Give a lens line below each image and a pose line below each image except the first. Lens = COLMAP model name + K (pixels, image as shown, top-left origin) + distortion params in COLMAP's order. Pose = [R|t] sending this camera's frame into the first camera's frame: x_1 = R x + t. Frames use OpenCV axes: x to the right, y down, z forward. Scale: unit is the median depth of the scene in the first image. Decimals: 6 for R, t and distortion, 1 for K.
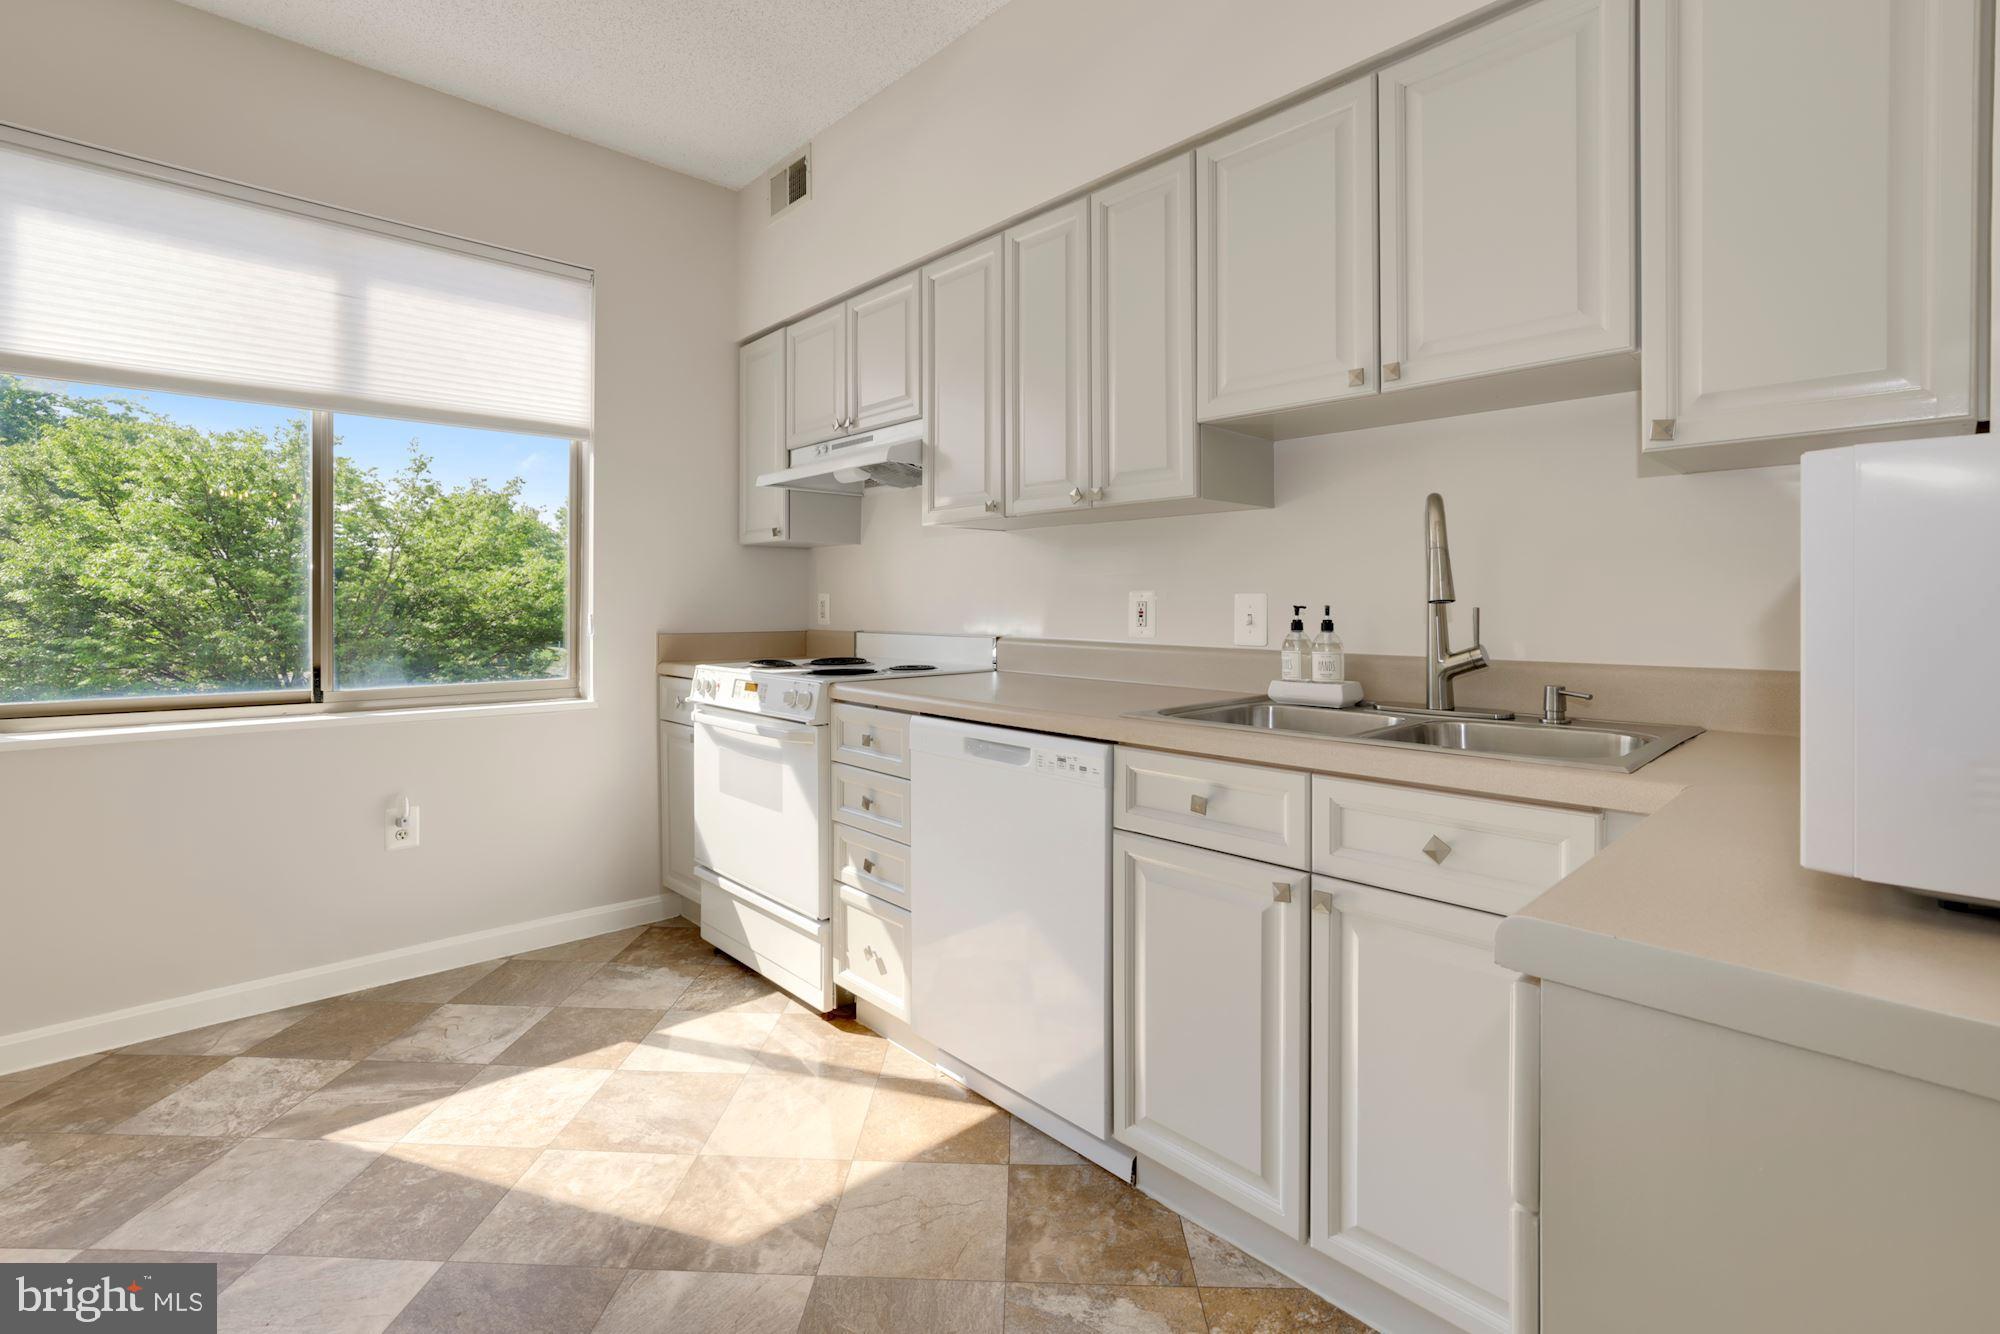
lens RADIAL K [[919.6, 0, 981.1], [0, 919.6, 595.1], [0, 0, 1]] dist [-0.012549, -0.000780]
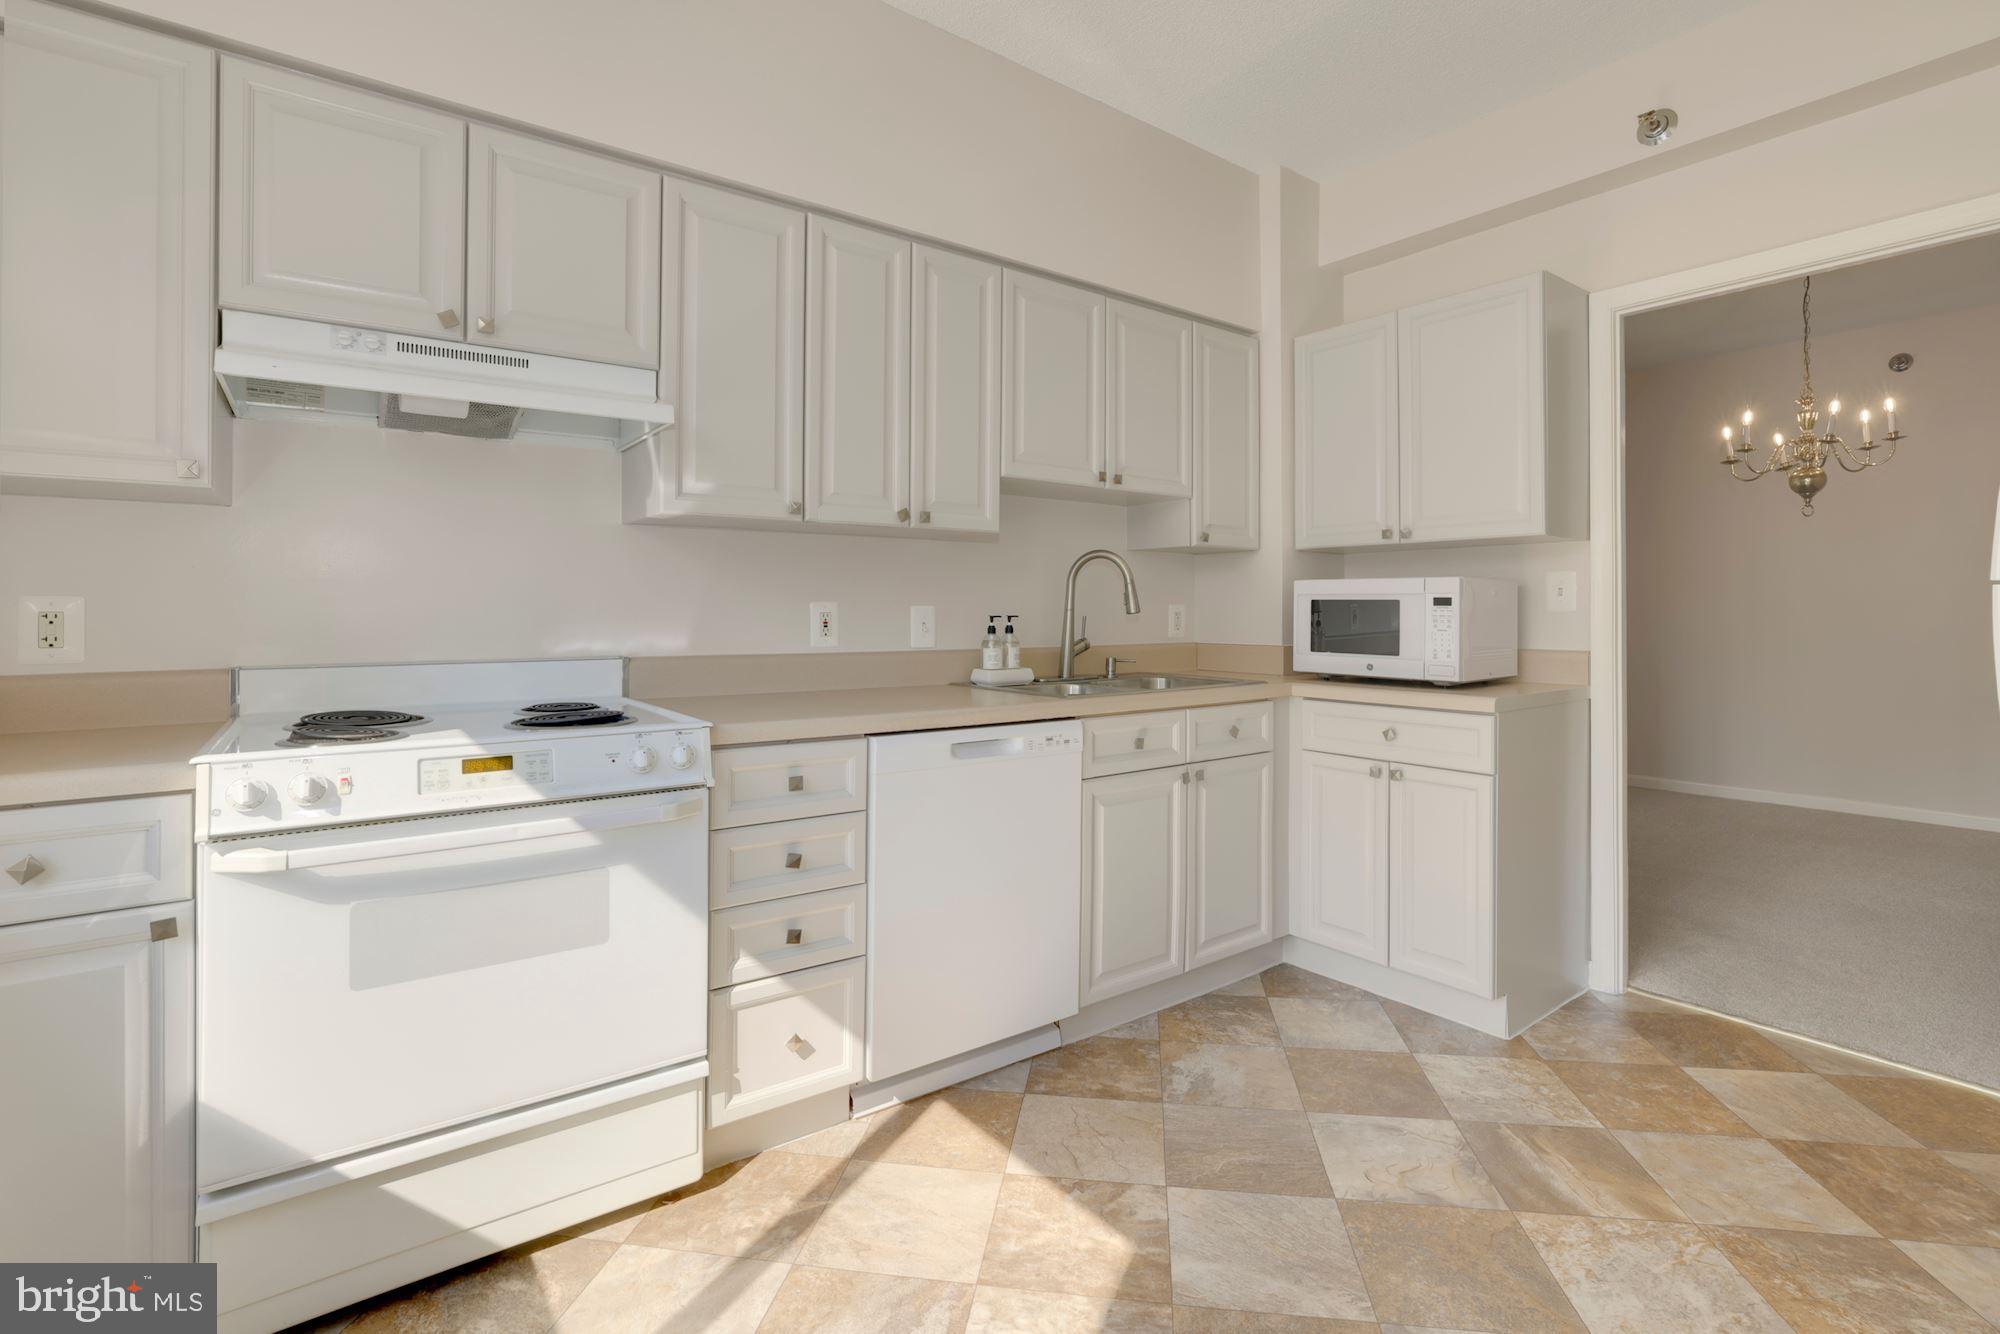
lens RADIAL K [[919.6, 0, 1032.0], [0, 919.6, 616.1], [0, 0, 1]] dist [-0.012549, -0.000780]
pose [[0.086915, -0.004987, 0.996203, -1.042707], [-0.008055, 0.999951, 0.005709, 0.004002], [-0.996183, -0.008520, 0.086870, 0.821128]]
